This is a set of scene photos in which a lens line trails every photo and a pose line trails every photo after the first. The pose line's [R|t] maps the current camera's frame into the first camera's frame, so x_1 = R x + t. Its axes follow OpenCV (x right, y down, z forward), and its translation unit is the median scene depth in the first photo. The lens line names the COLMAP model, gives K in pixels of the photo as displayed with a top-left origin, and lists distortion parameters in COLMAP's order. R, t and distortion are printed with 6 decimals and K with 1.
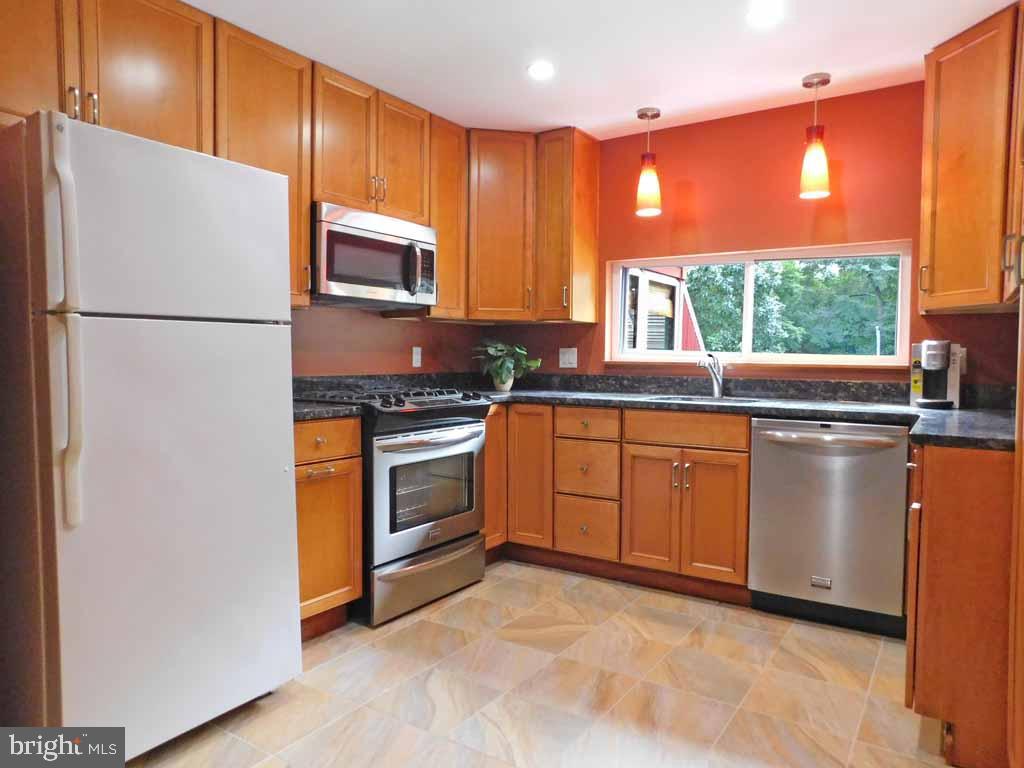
lens RADIAL K [[680.2, 0, 512.0], [0, 680.2, 384.0], [0, 0, 1]] dist [-0.047411, 0.033423]
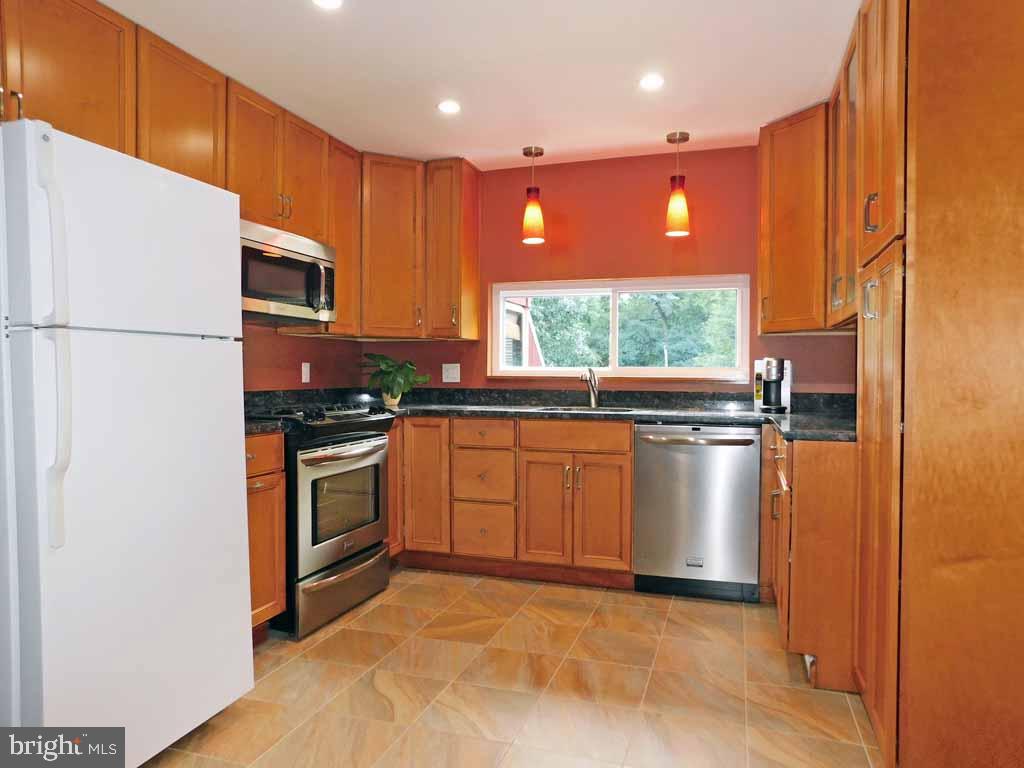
lens RADIAL K [[680.2, 0, 512.0], [0, 680.2, 384.0], [0, 0, 1]] dist [-0.047411, 0.033423]
pose [[0.963703, -0.007533, 0.266870, -0.144791], [0.013911, 0.999661, -0.022020, 0.004129], [-0.266613, 0.024934, 0.963481, -0.056537]]
